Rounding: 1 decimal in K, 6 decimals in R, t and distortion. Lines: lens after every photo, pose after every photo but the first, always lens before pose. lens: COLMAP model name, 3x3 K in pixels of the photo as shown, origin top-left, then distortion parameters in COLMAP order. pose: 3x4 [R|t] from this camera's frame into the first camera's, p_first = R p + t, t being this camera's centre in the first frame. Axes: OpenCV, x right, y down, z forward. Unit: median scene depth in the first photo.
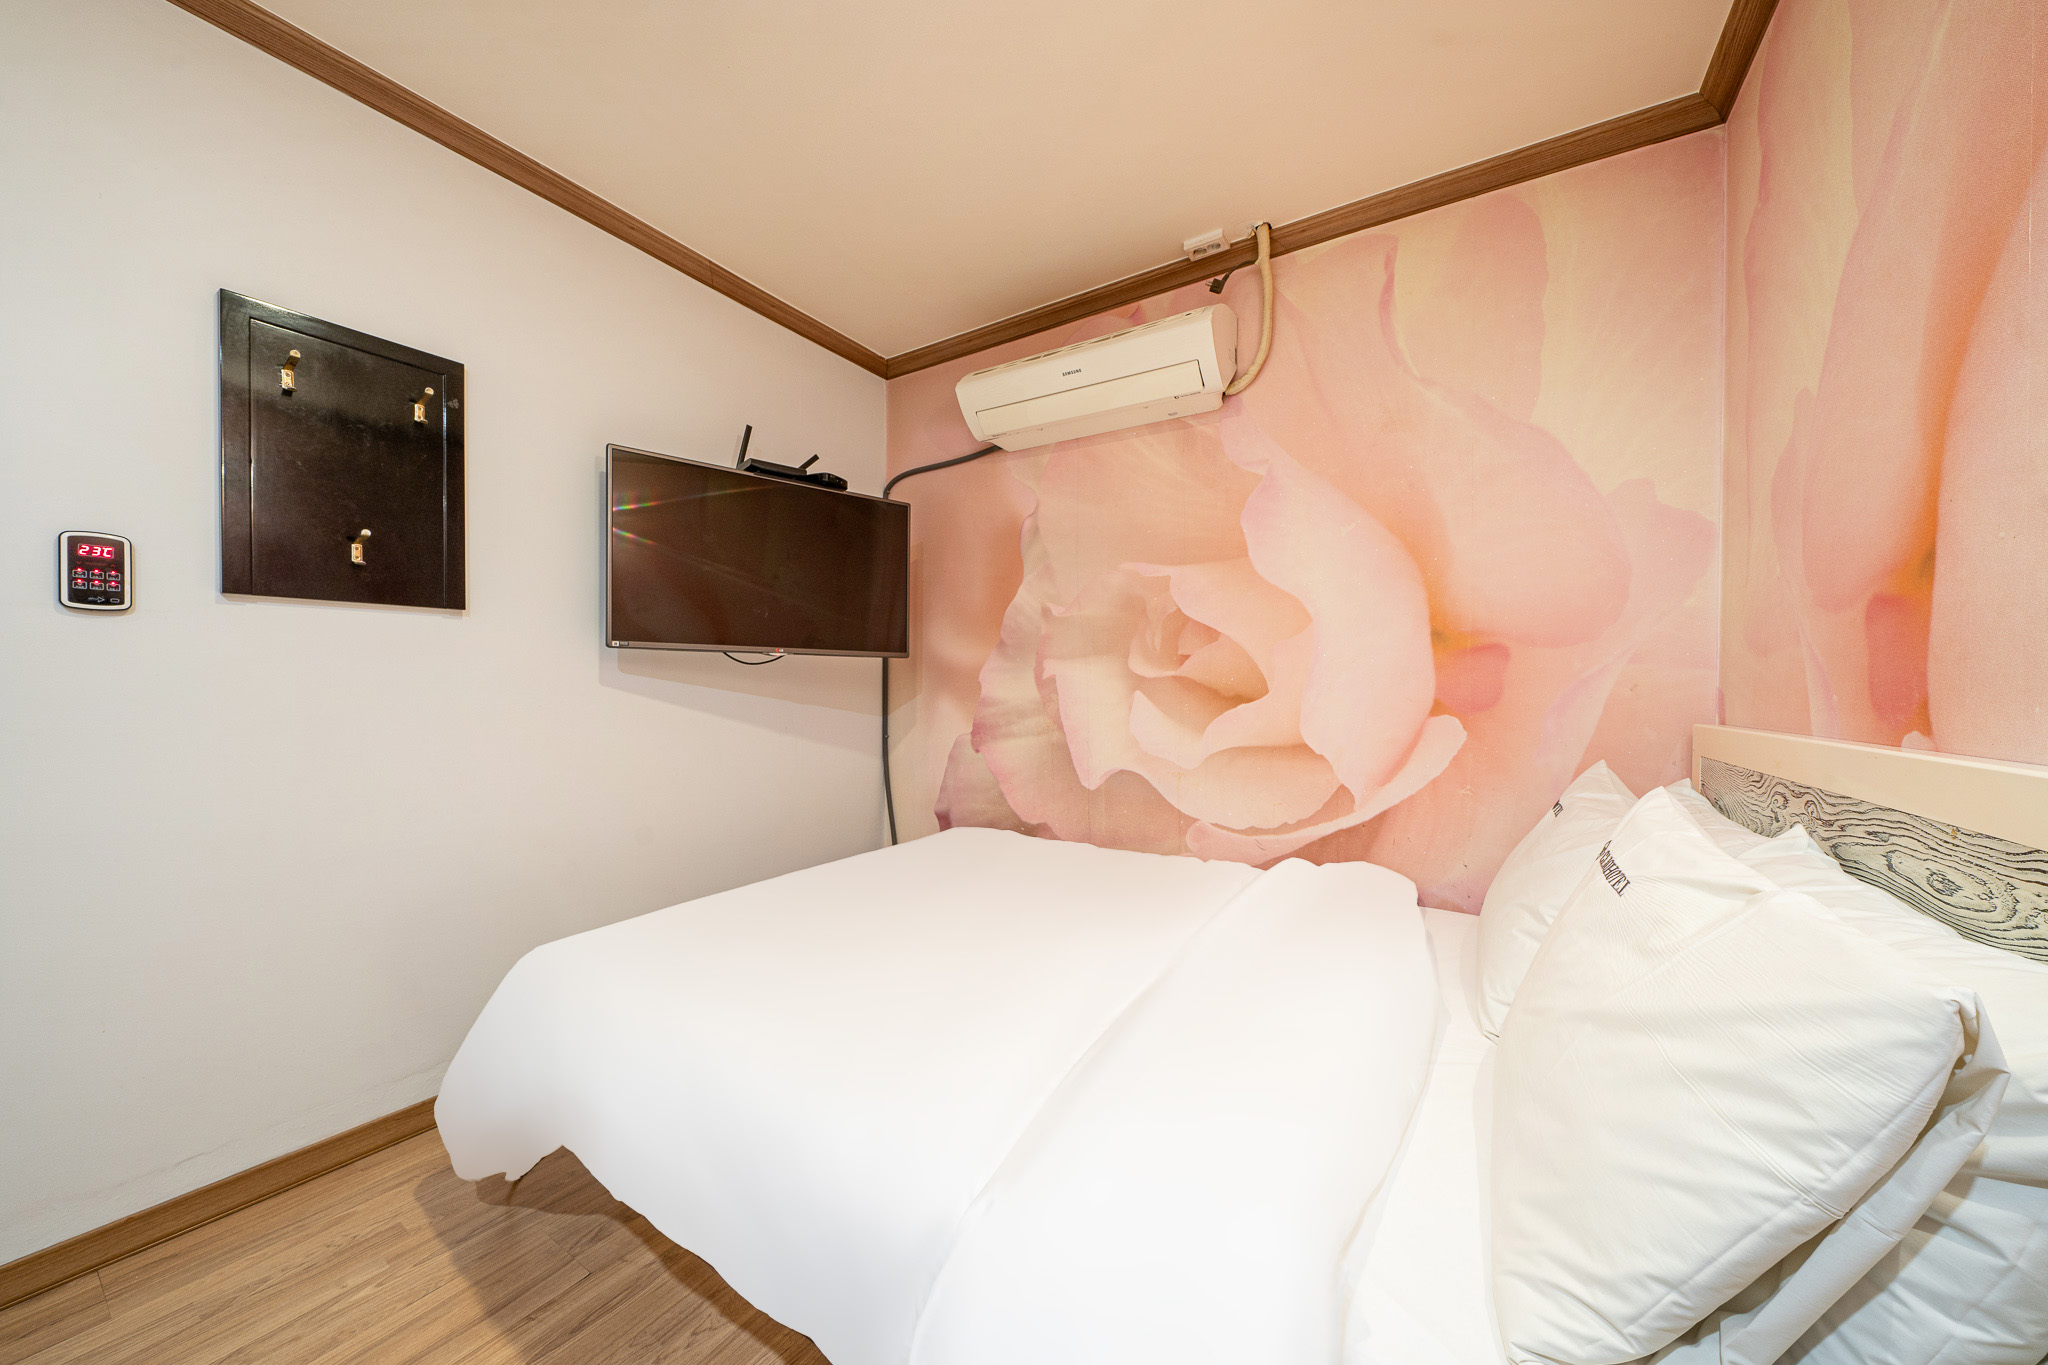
lens RADIAL K [[701.8, 0, 1021.0], [0, 701.8, 690.0], [0, 0, 1]] dist [-0.006106, -0.000052]
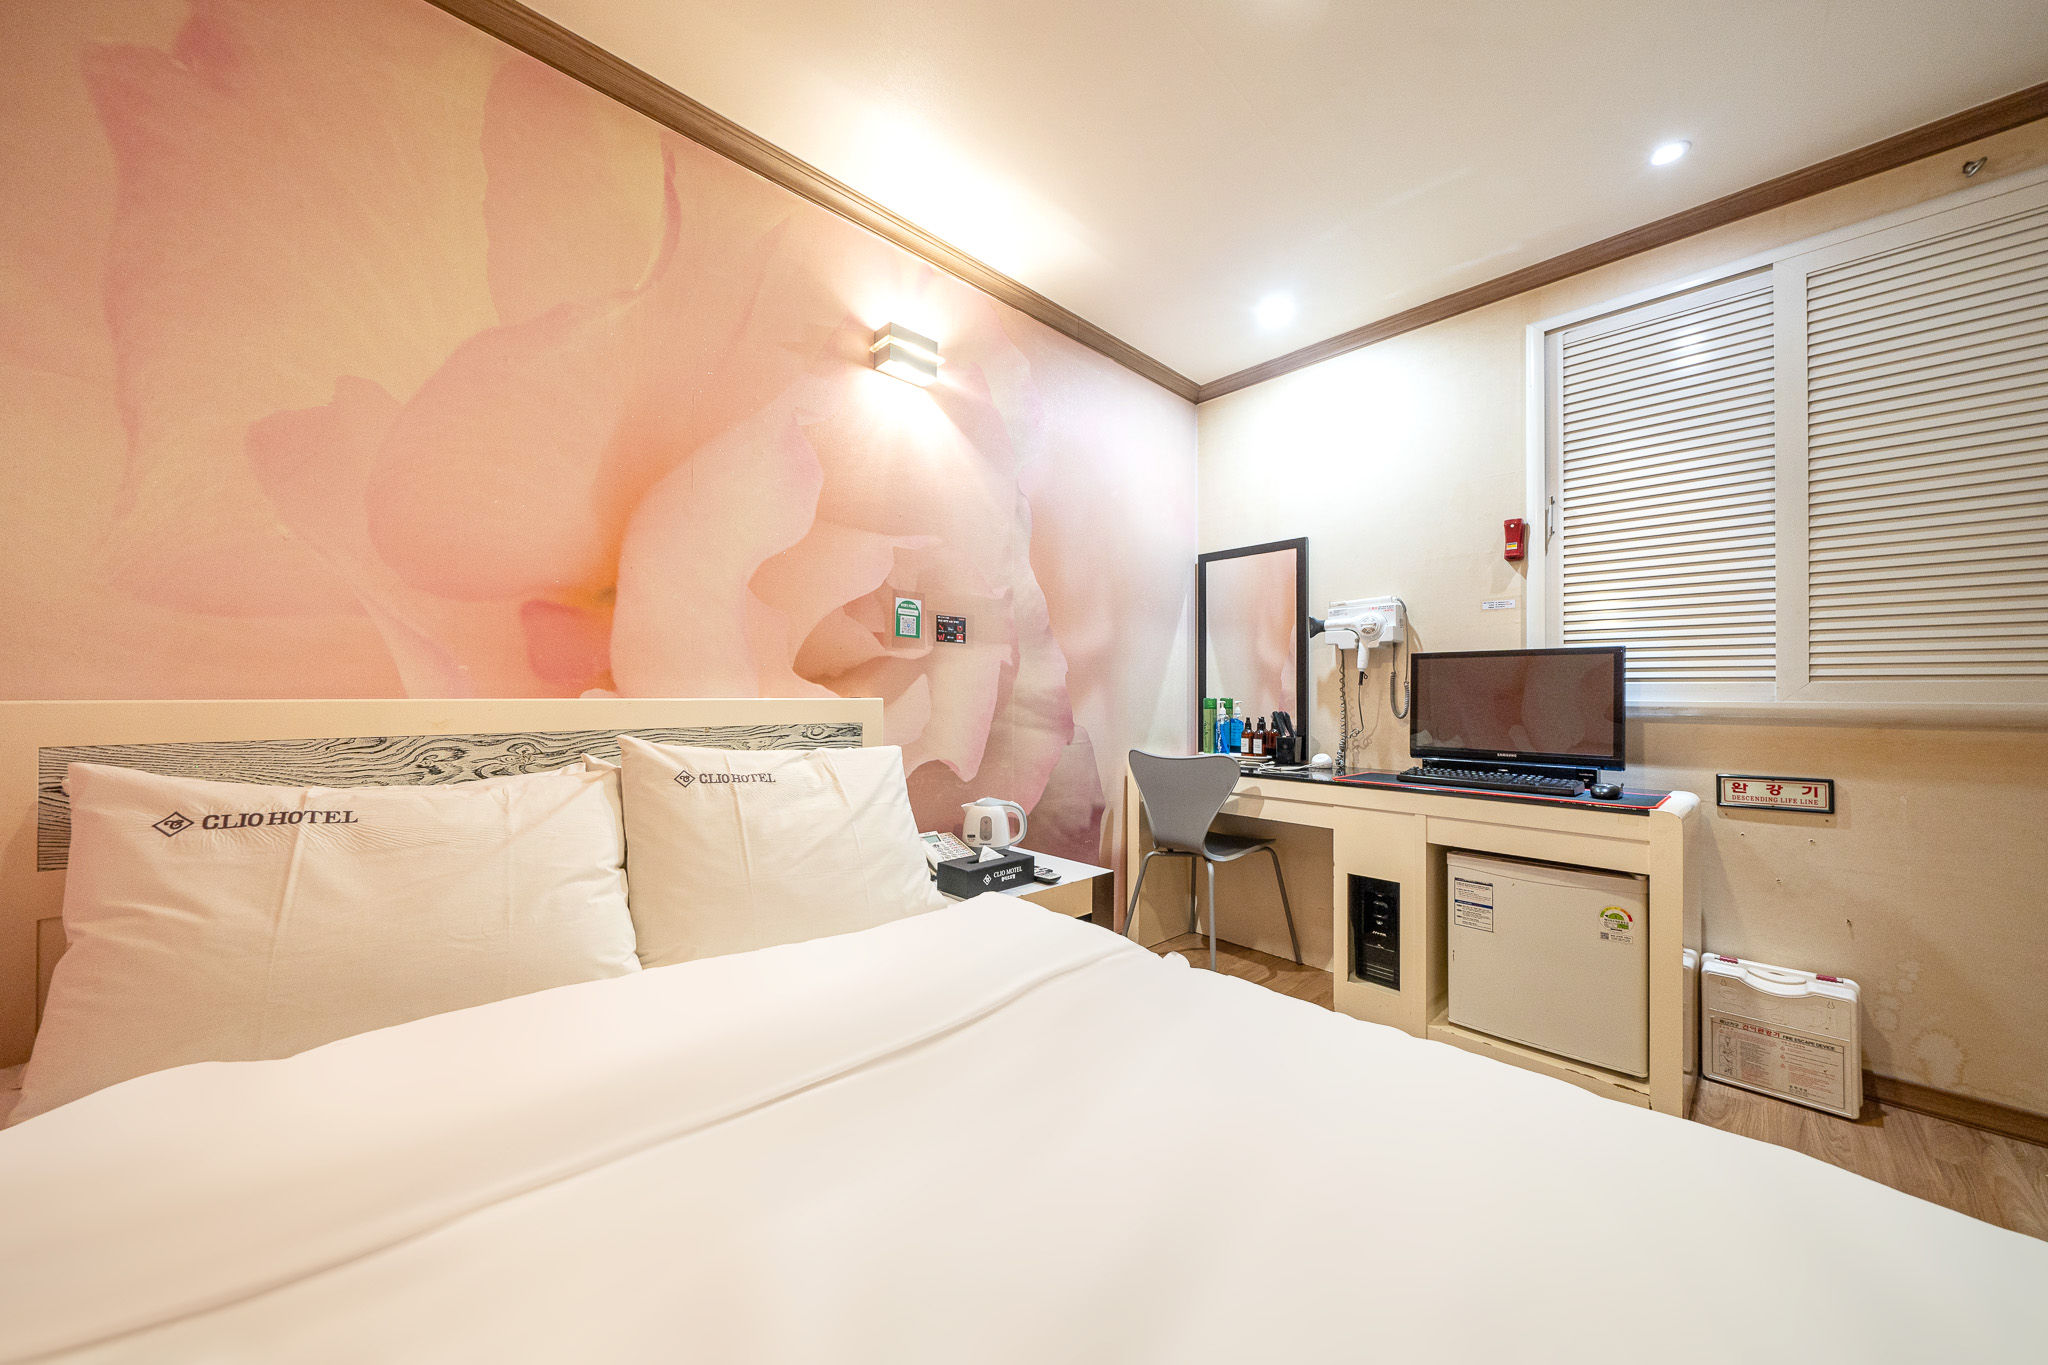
lens RADIAL K [[701.8, 0, 1021.0], [0, 701.8, 690.0], [0, 0, 1]] dist [-0.006106, -0.000052]
pose [[-0.972608, -0.011540, 0.232165, -0.061003], [-0.011567, 0.999932, 0.001244, 0.019157], [-0.232164, -0.001475, -0.972676, 0.952568]]
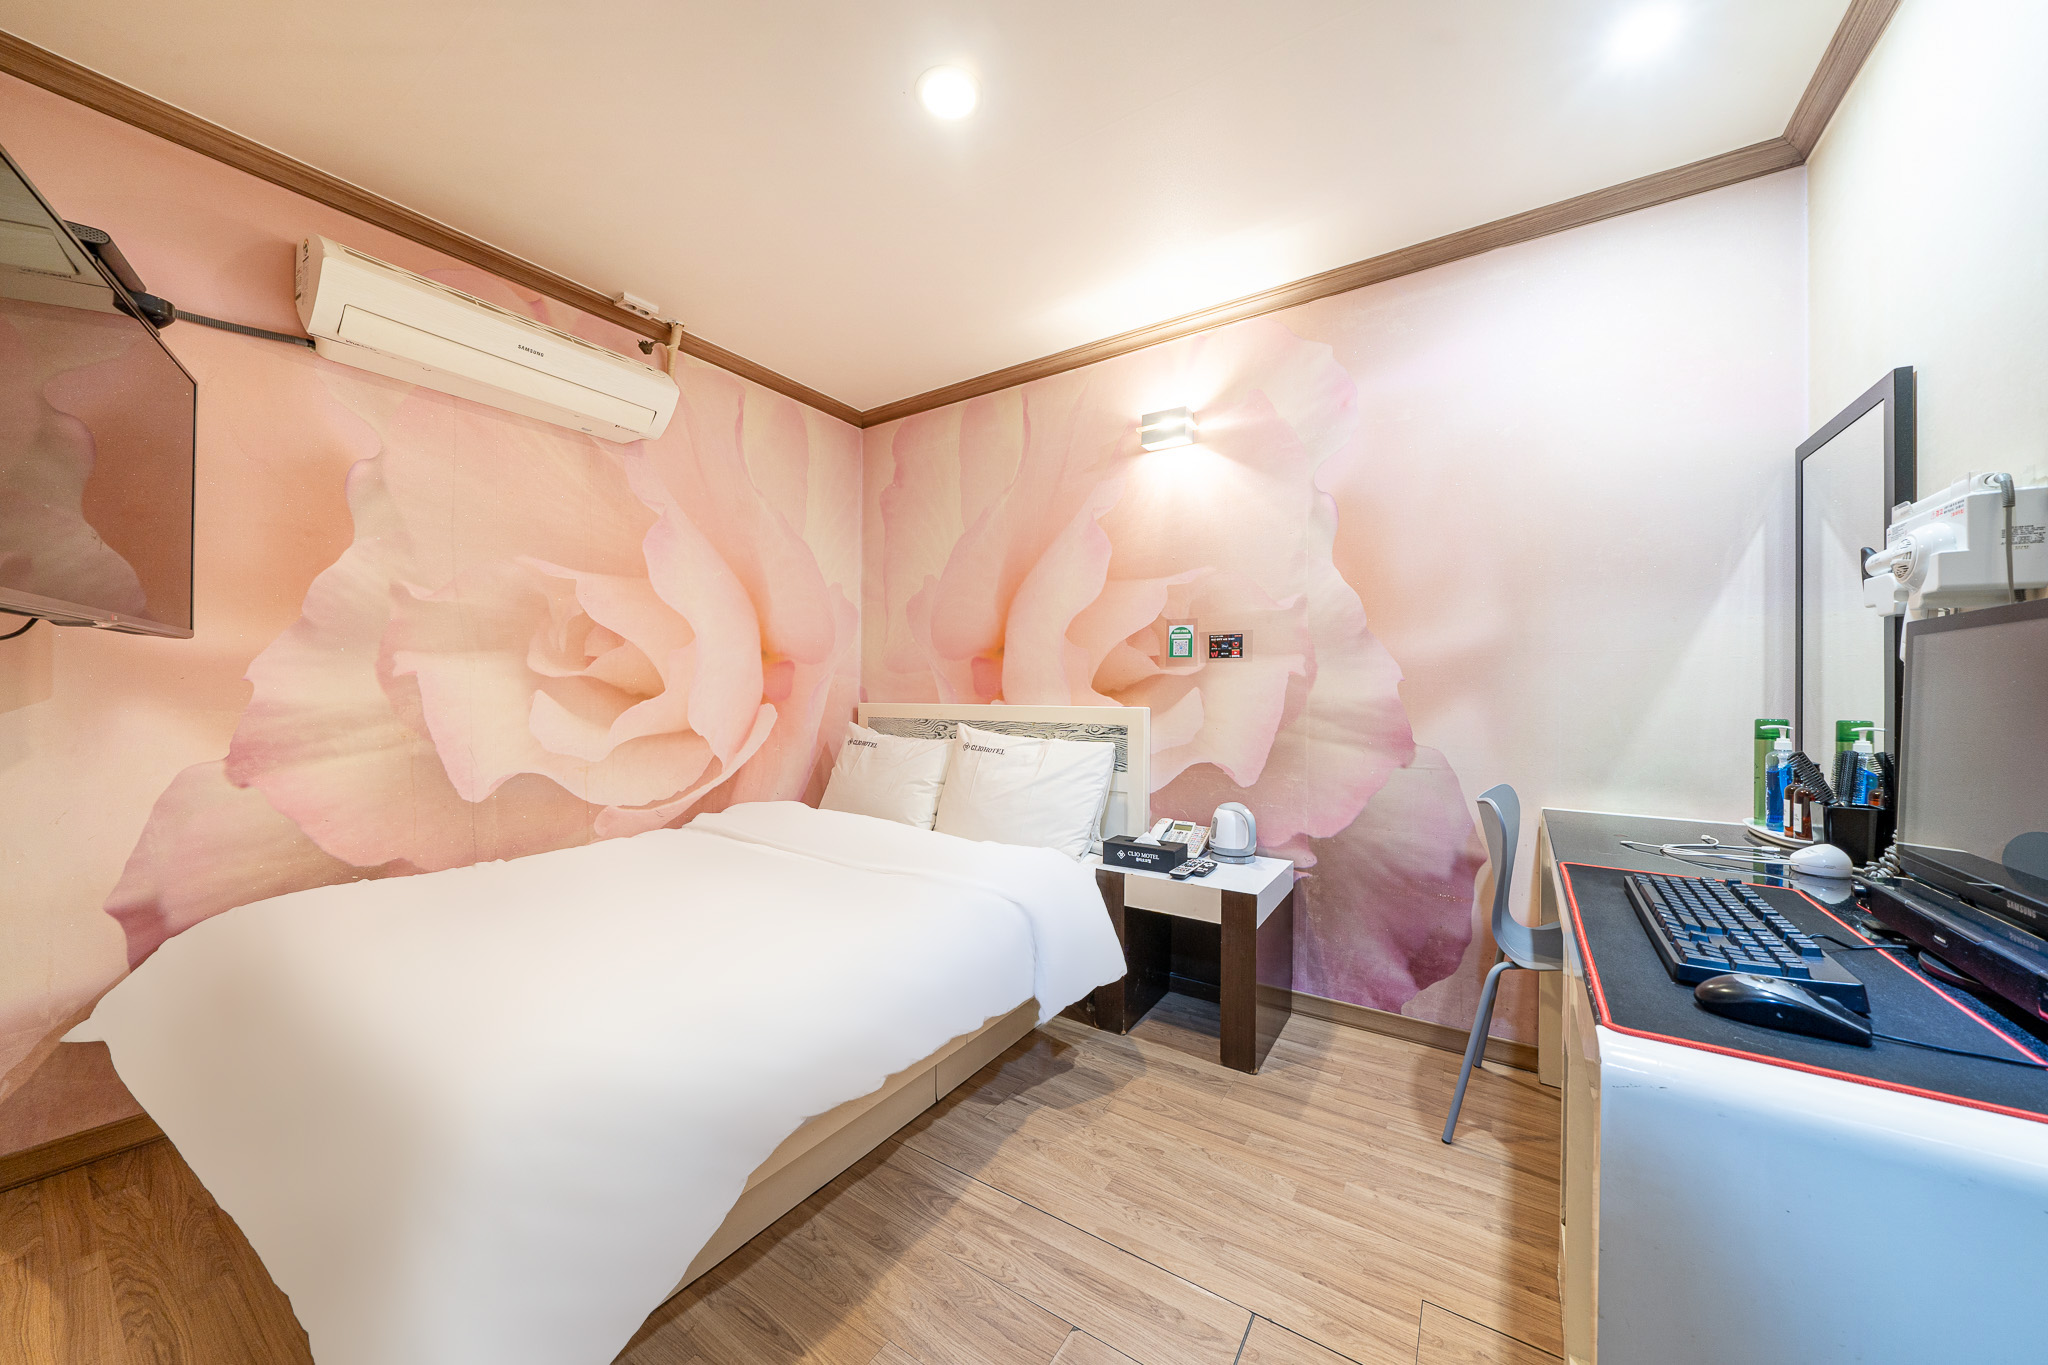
lens RADIAL K [[701.8, 0, 1021.0], [0, 701.8, 690.0], [0, 0, 1]] dist [-0.006106, -0.000052]
pose [[0.014593, -0.008720, 0.999855, -0.826130], [0.002775, 0.999958, 0.008681, -0.005933], [-0.999890, 0.002648, 0.014617, 0.321532]]
